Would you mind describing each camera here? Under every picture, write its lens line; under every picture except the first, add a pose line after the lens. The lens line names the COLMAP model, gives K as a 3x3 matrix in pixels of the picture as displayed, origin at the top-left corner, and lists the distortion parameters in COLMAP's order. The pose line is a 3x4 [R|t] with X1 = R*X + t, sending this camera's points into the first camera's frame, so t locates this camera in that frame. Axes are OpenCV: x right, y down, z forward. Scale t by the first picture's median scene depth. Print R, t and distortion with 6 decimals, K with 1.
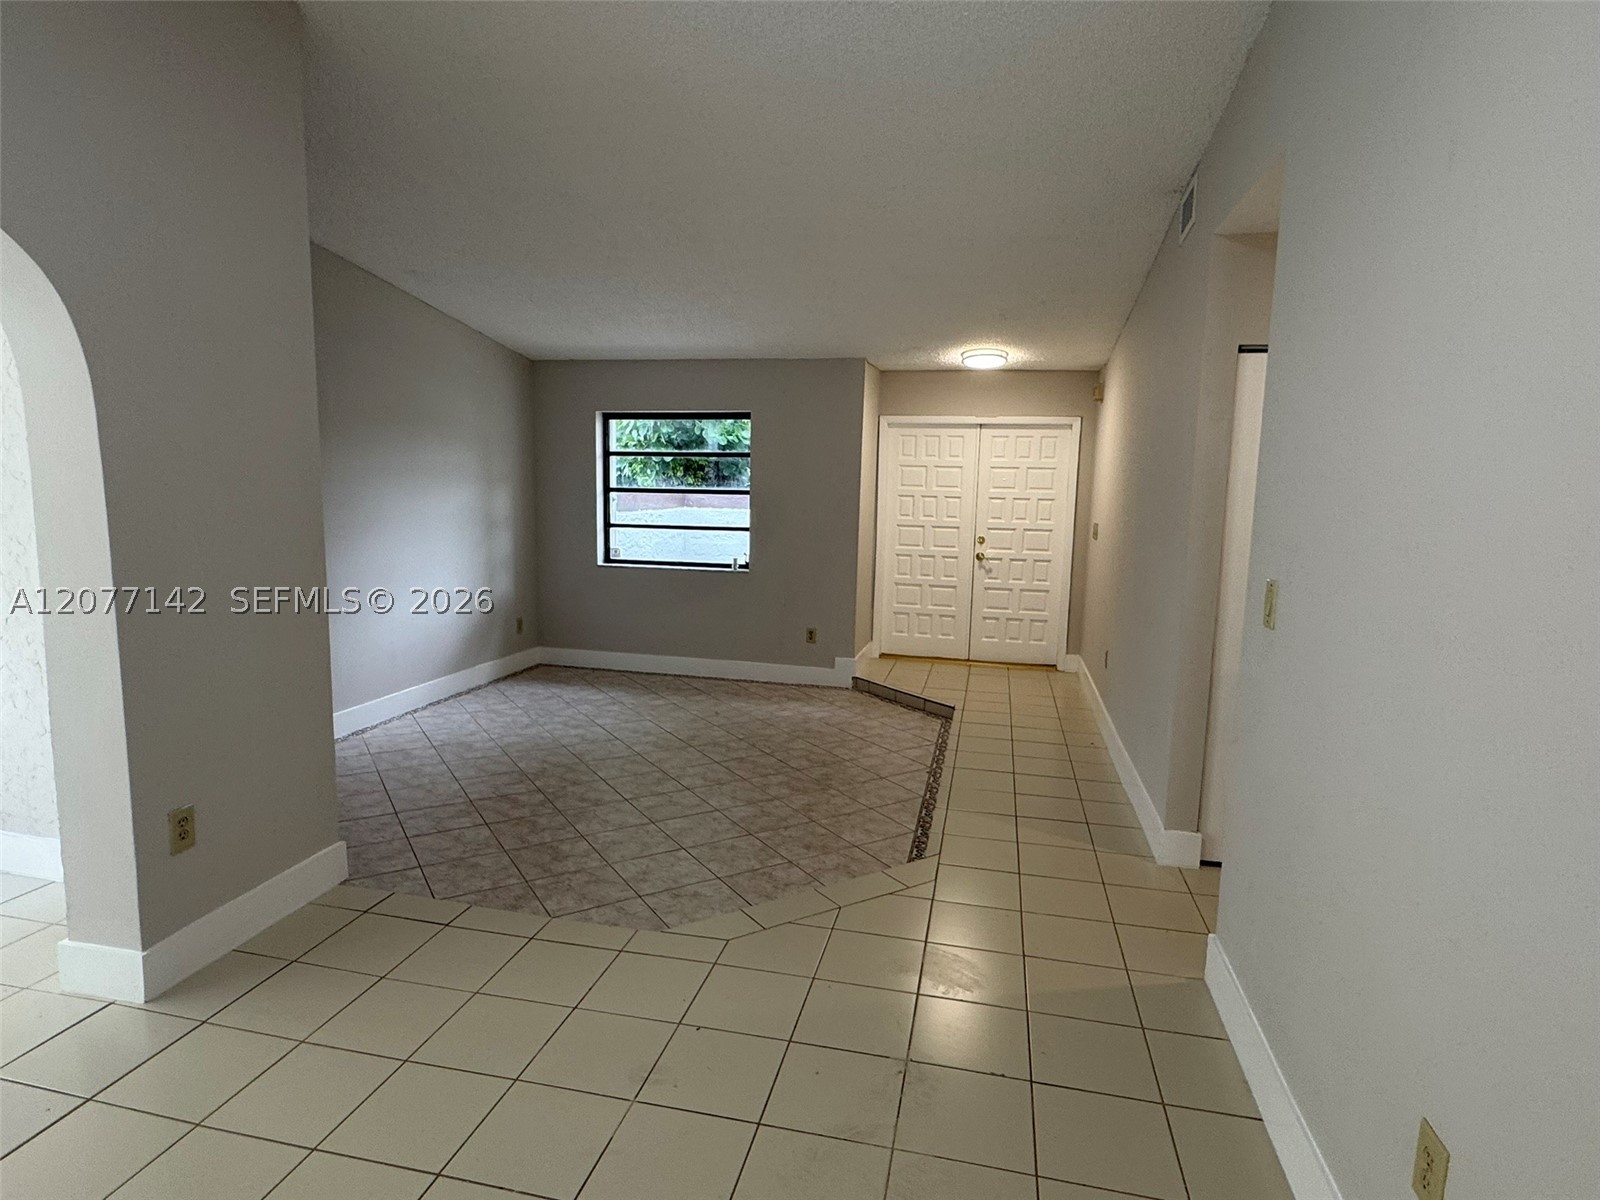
lens RADIAL K [[875.2, 0, 795.9], [0, 875.2, 603.9], [0, 0, 1]] dist [-0.002805, 0.002535]
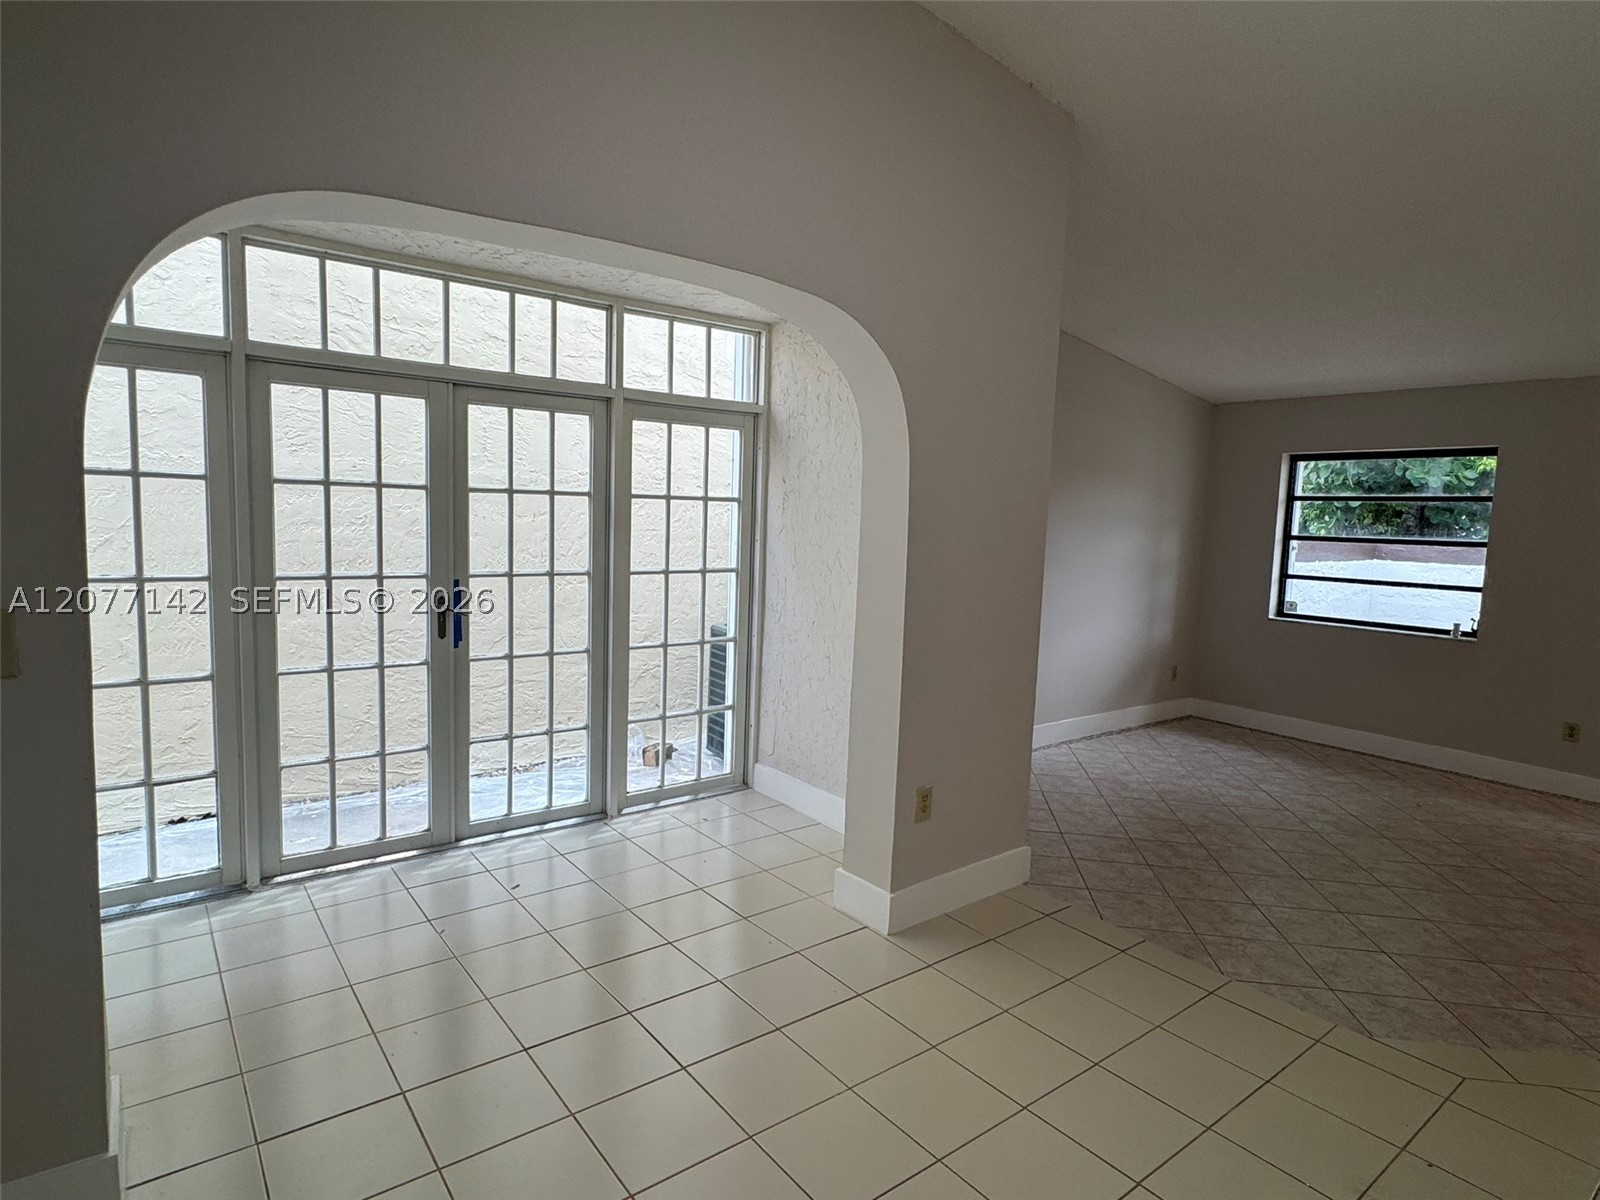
lens RADIAL K [[875.2, 0, 793.3], [0, 875.2, 604.1], [0, 0, 1]] dist [-0.002805, 0.002535]
pose [[0.770184, 0.070730, -0.633888, -0.042252], [-0.102548, 0.994635, -0.013615, 0.006992], [0.629524, 0.075490, 0.773305, -0.046734]]
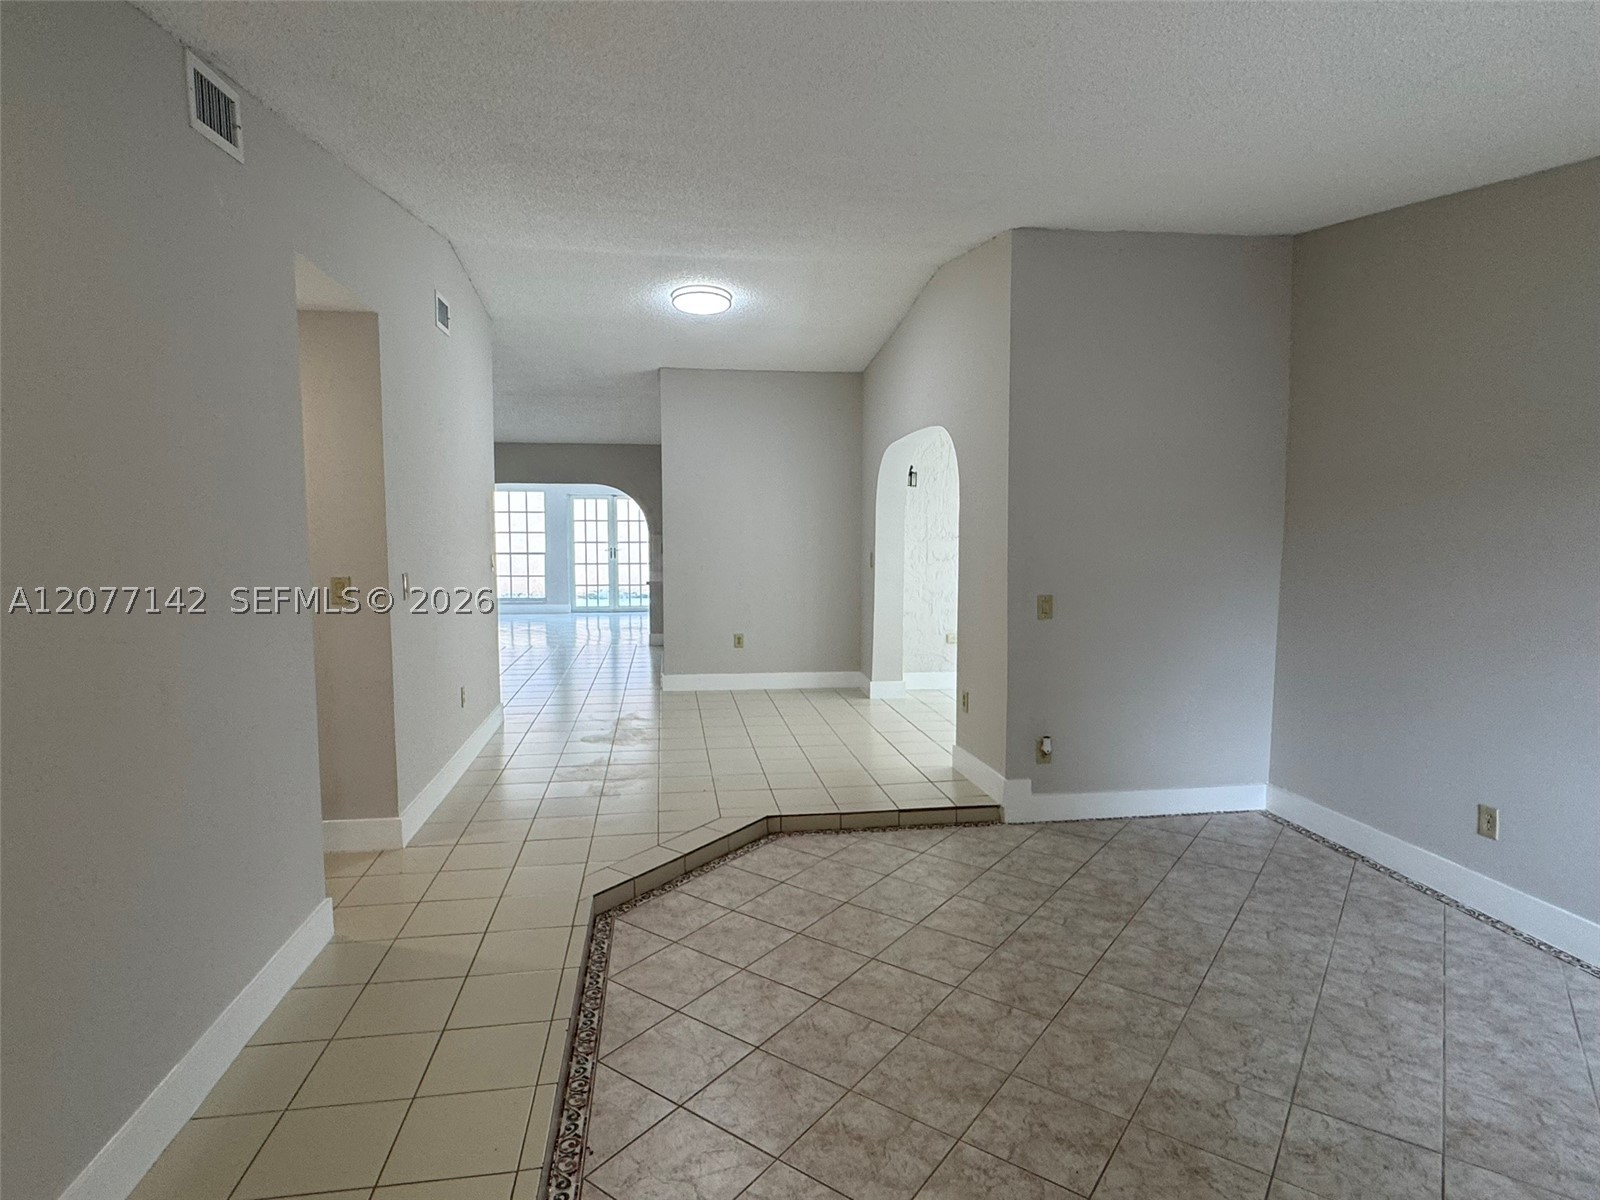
lens RADIAL K [[875.2, 0, 799.4], [0, 875.2, 599.5], [0, 0, 1]] dist [-0.002805, 0.002535]
pose [[-0.928509, 0.012218, -0.371108, 0.212326], [-0.068381, 0.976737, 0.203246, -0.186980], [0.364959, 0.214092, -0.906074, 1.375369]]
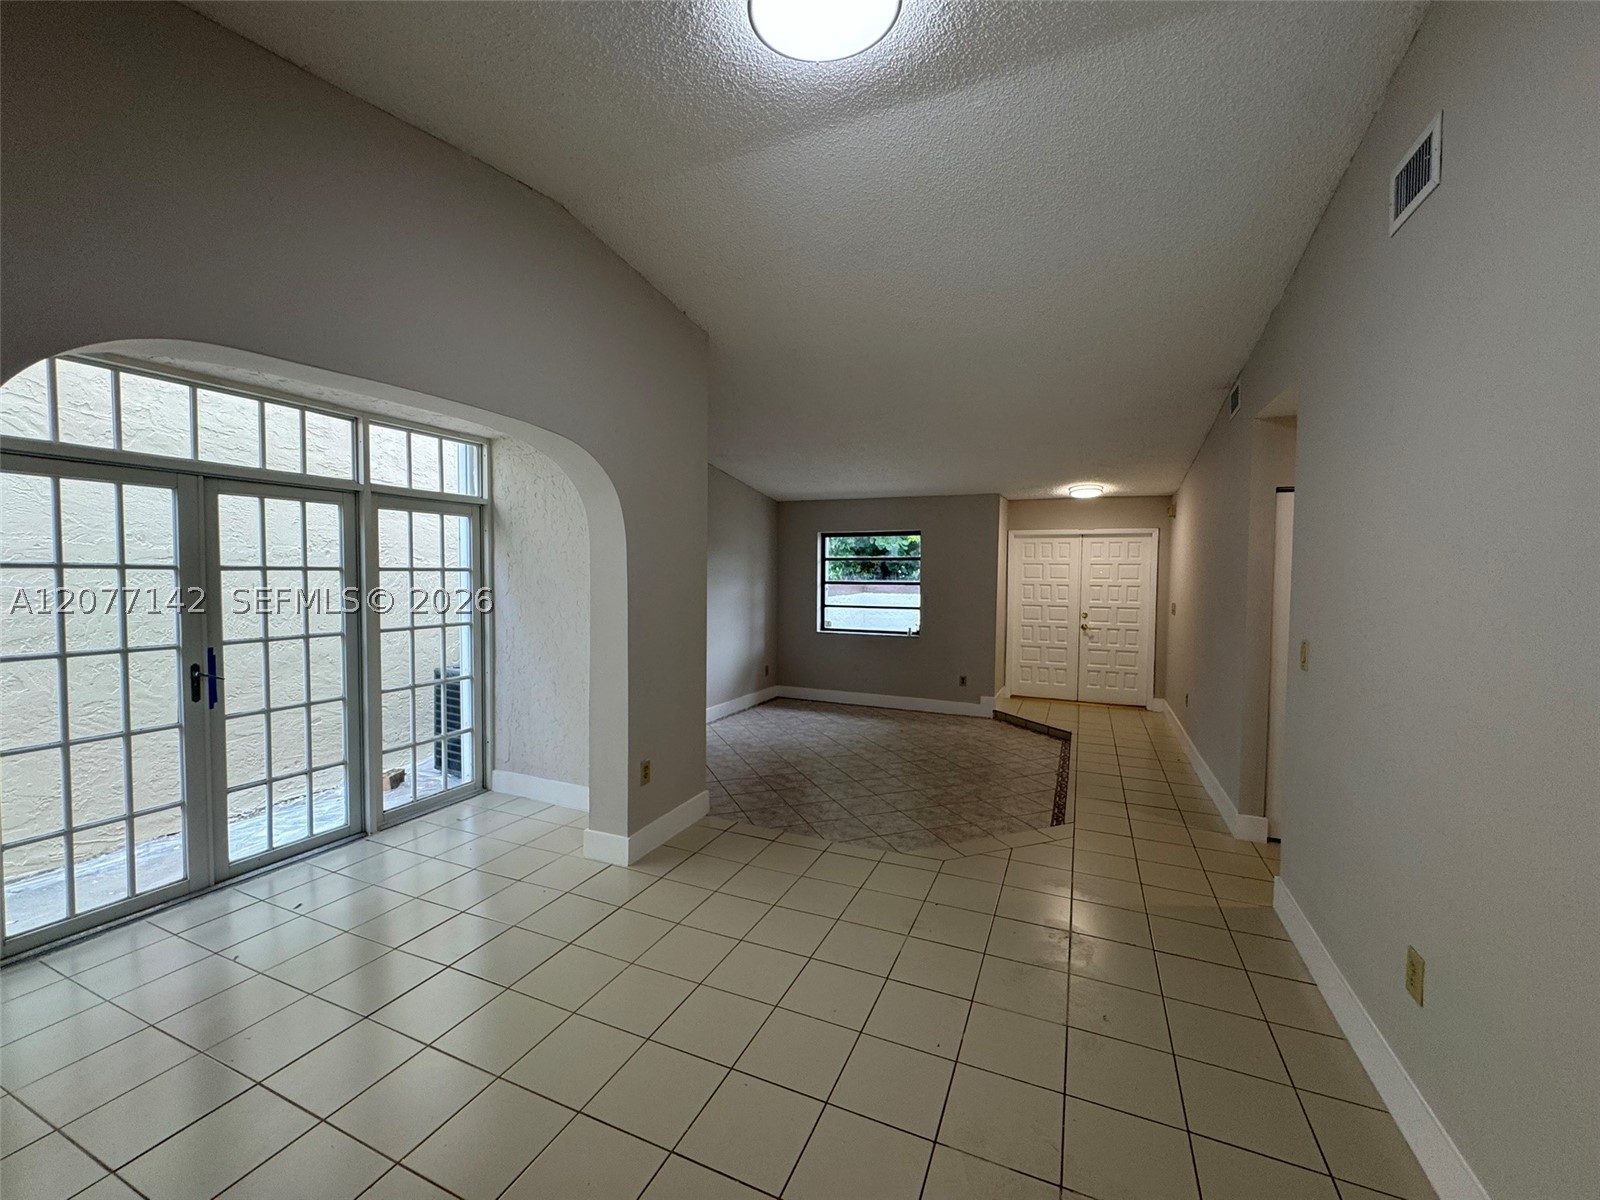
lens RADIAL K [[642.2, 0, 800.3], [0, 642.2, 600.9], [0, 0, 1]] dist [0.002178, -0.001926]
pose [[0.981875, -0.005064, -0.189463, -0.063565], [-0.013088, 0.995445, -0.094431, 0.011432], [0.189079, 0.095199, 0.977336, -0.151989]]
